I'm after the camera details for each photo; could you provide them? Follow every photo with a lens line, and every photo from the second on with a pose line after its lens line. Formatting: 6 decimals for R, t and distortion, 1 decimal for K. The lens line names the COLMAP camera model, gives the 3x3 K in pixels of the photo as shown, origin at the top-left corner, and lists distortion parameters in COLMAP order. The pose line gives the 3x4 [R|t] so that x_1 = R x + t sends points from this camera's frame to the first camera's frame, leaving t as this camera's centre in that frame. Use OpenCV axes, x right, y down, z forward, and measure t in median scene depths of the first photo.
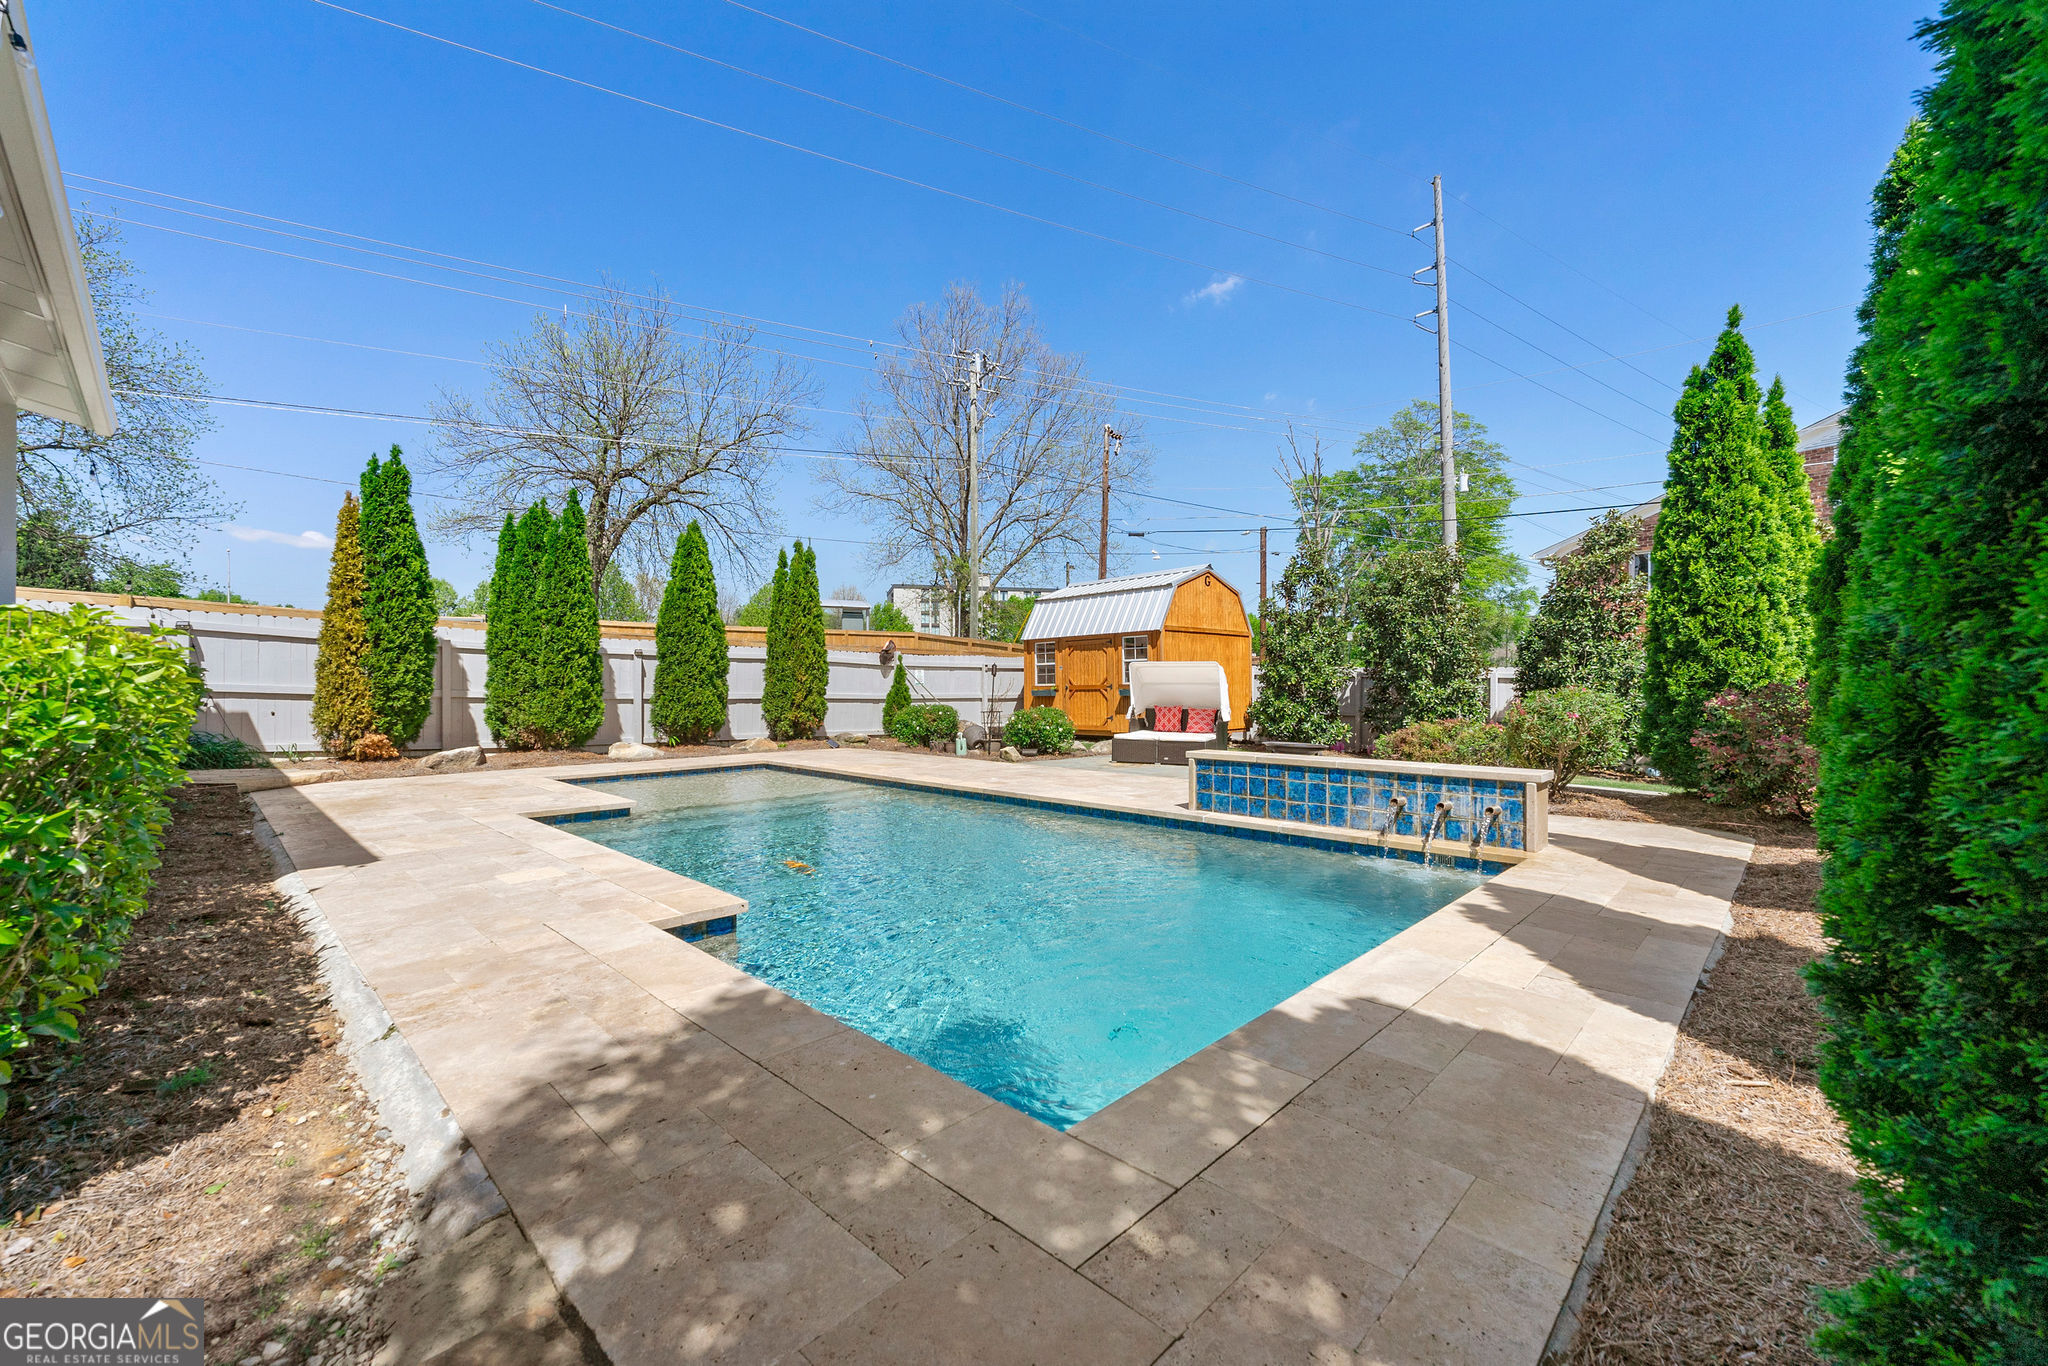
lens RADIAL K [[838.9, 0, 1006.2], [0, 838.9, 636.1], [0, 0, 1]] dist [-0.000078, 0.000062]
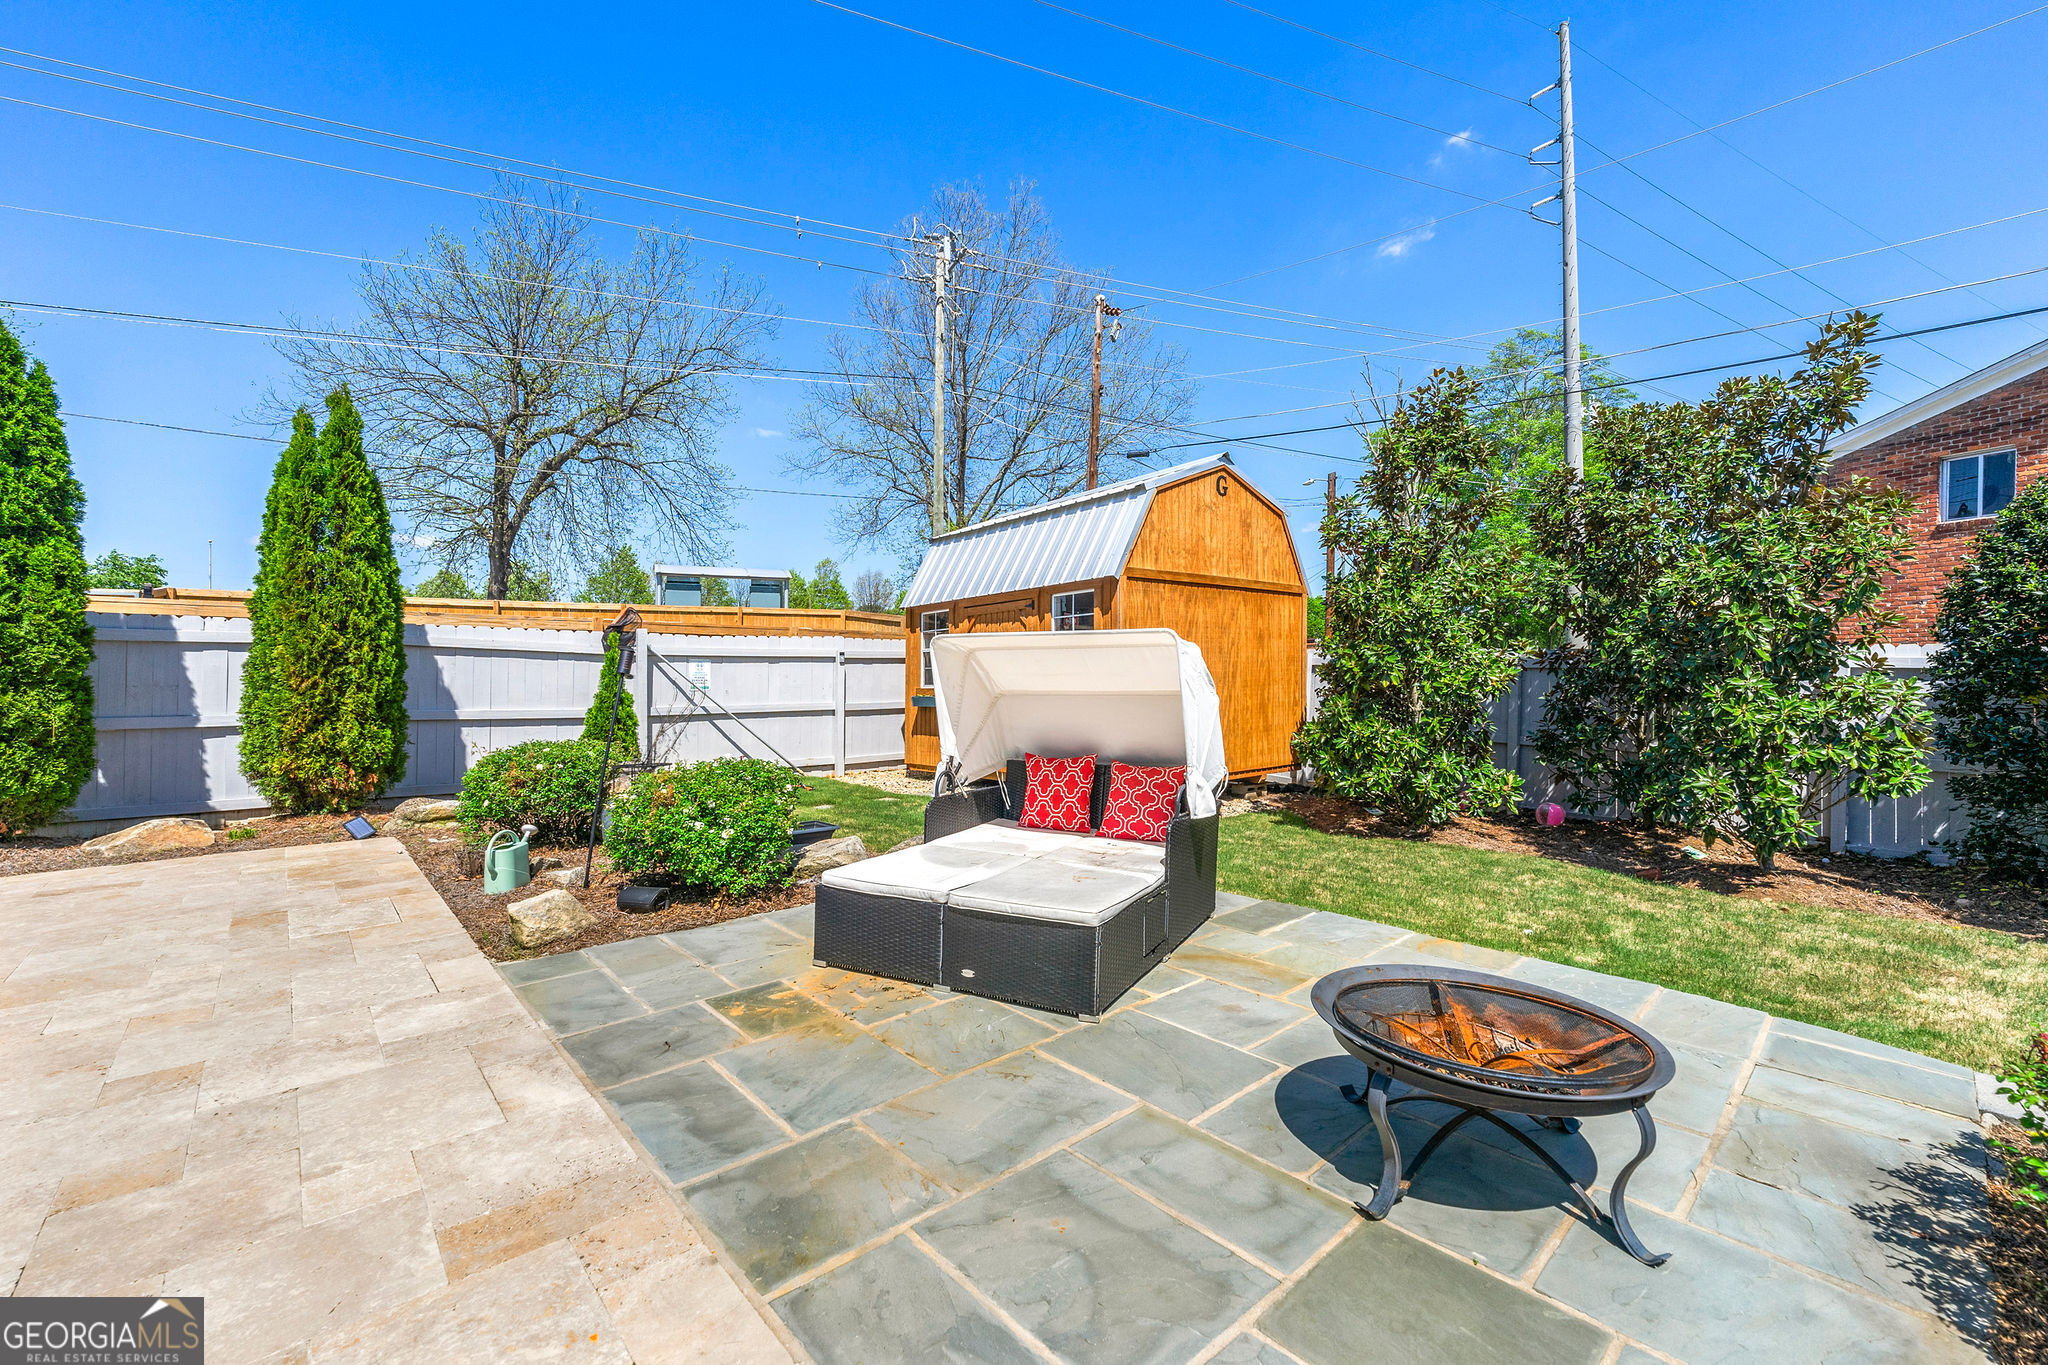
lens RADIAL K [[842.9, 0, 1034.6], [0, 842.9, 679.7], [0, 0, 1]] dist [-0.000331, -0.000439]
pose [[0.999073, -0.008919, -0.042116, 0.152329], [0.011575, 0.997931, 0.063239, 0.020878], [0.041465, -0.063667, 0.997109, 0.490555]]
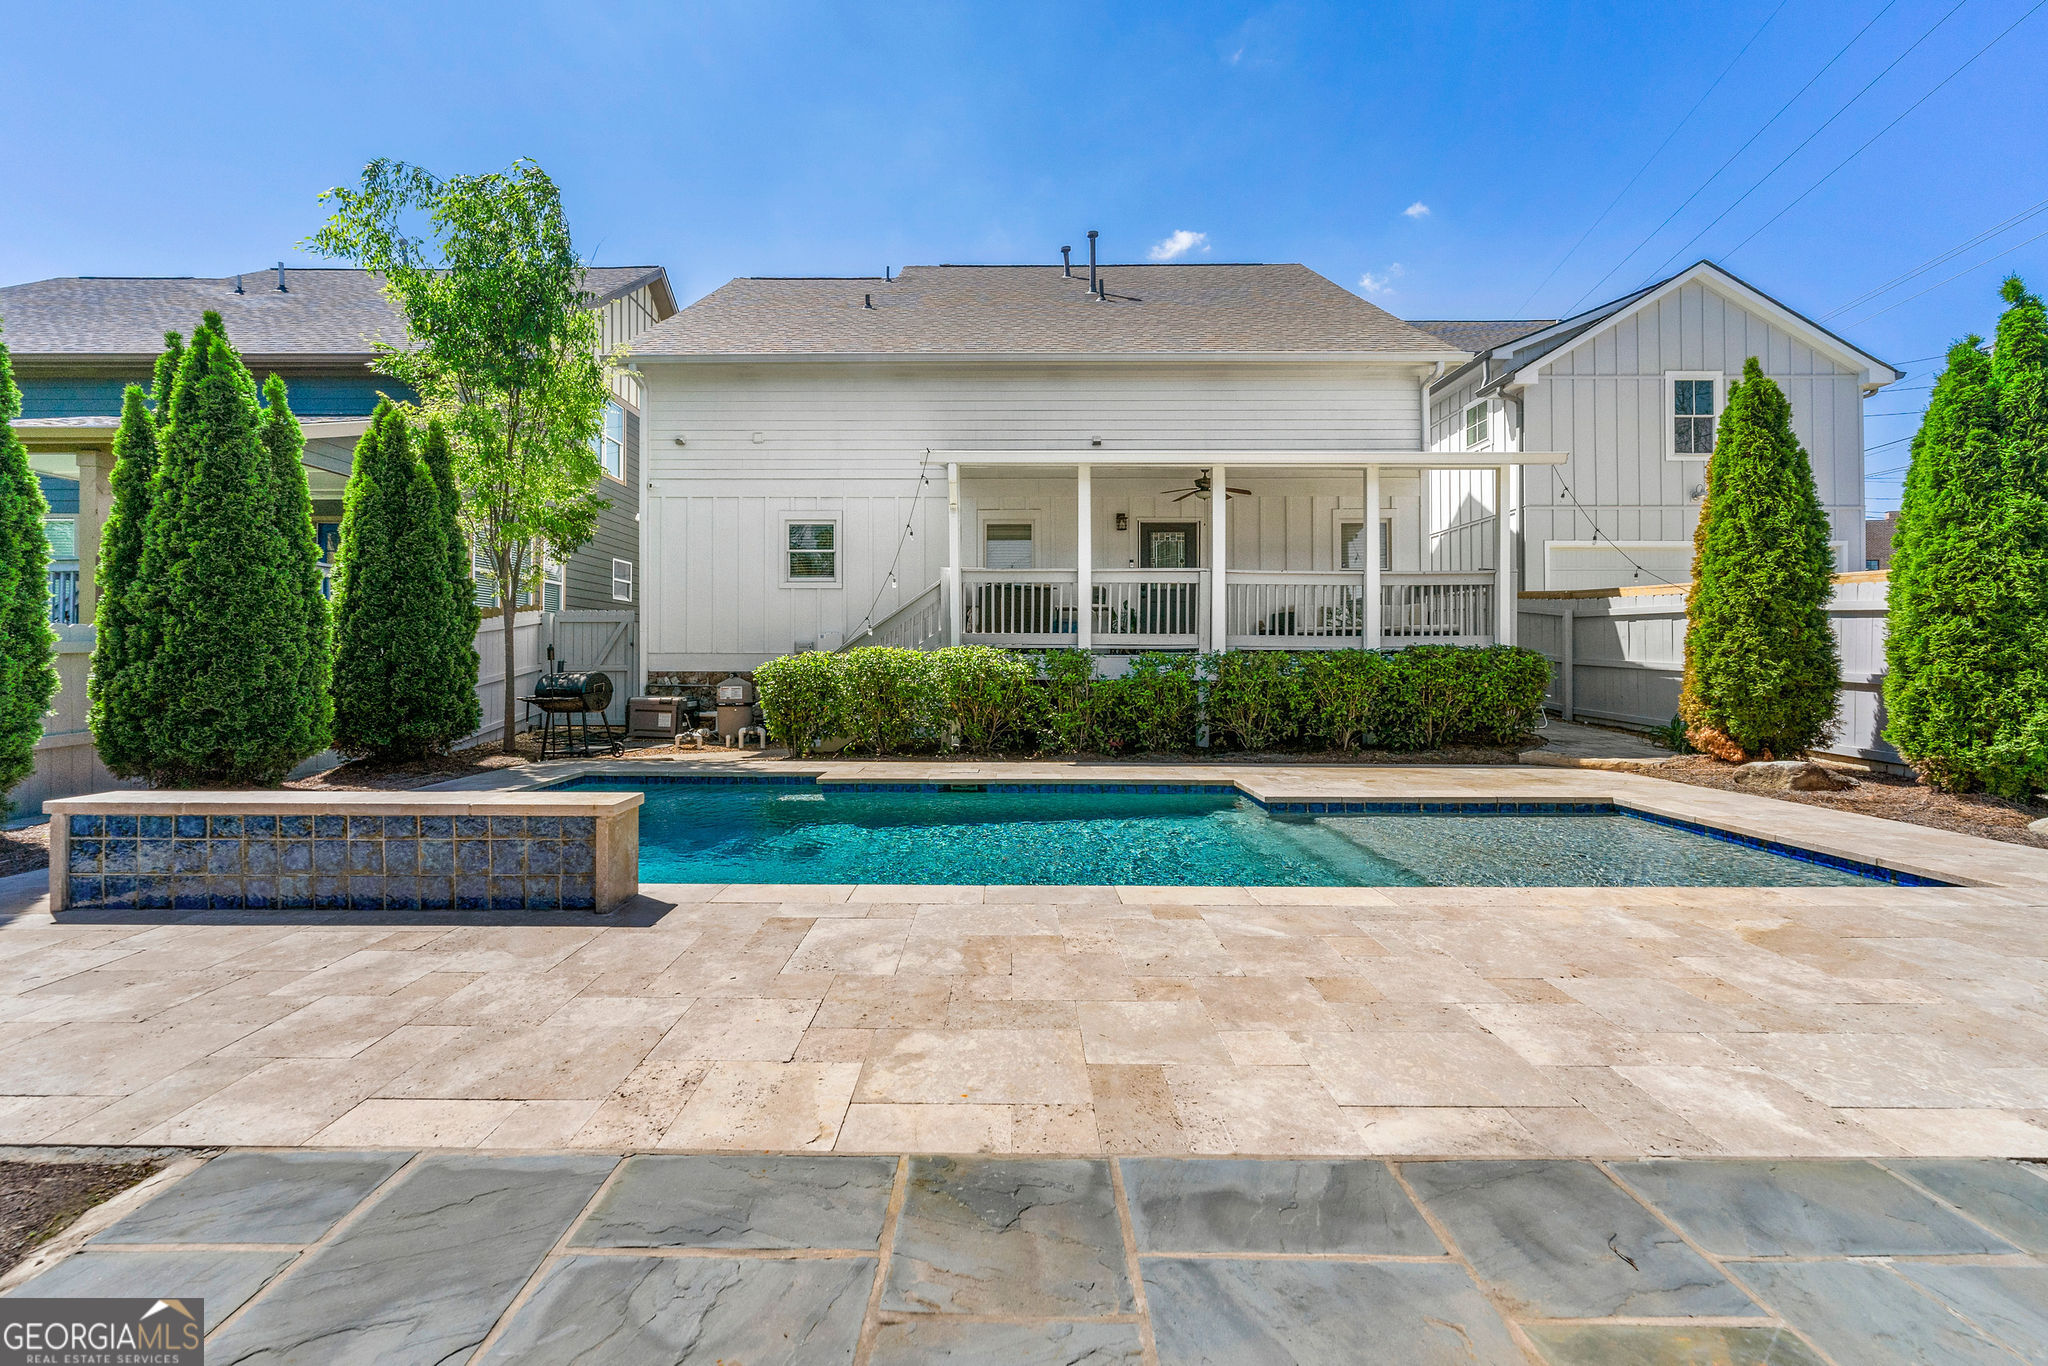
lens RADIAL K [[821.0, 0, 1004.1], [0, 821.0, 638.5], [0, 0, 1]] dist [-0.001143, -0.000293]
pose [[-0.706086, -0.018261, -0.707890, 0.190690], [0.040691, 0.996969, -0.066305, 0.034038], [0.706956, -0.075621, -0.703203, 0.683087]]
